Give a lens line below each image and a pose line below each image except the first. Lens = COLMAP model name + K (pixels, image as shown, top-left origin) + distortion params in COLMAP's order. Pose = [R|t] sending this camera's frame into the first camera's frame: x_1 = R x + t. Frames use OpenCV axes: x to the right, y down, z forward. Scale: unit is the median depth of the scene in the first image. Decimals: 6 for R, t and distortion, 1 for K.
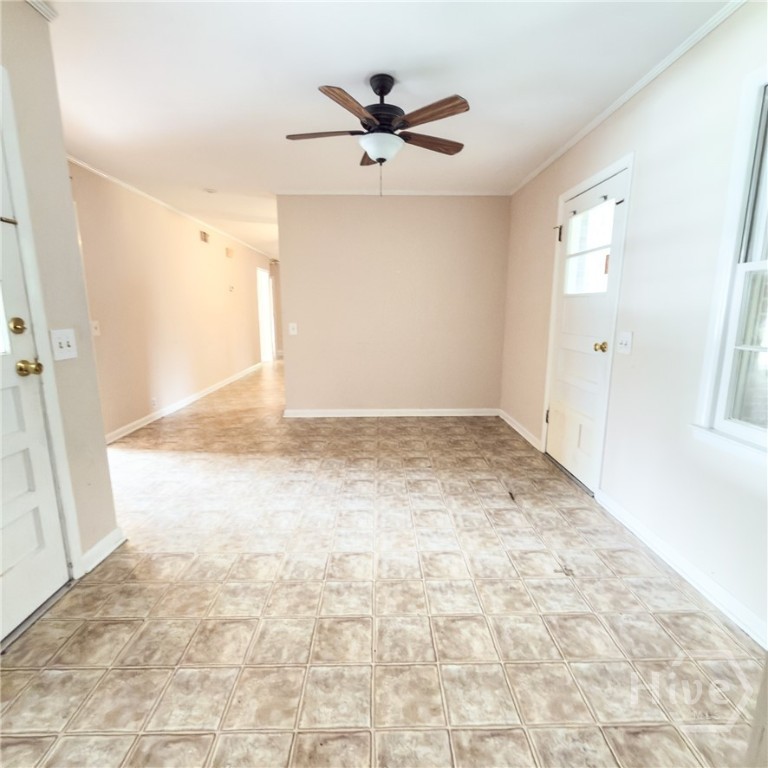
lens RADIAL K [[404.8, 0, 381.3], [0, 404.8, 385.2], [0, 0, 1]] dist [-0.000753, -0.000112]
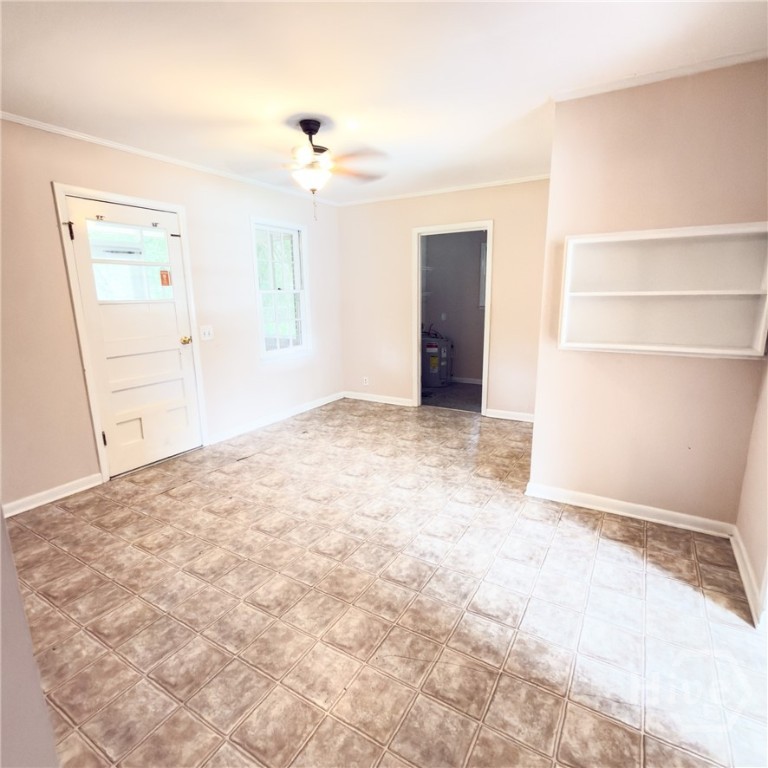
lens RADIAL K [[437.4, 0, 386.1], [0, 437.4, 373.8], [0, 0, 1]] dist [-0.004089, -0.001103]
pose [[-0.850782, -0.086625, 0.518330, -0.753860], [0.110733, 0.934626, 0.337954, -0.391907], [-0.513720, 0.344921, -0.785571, 1.749138]]
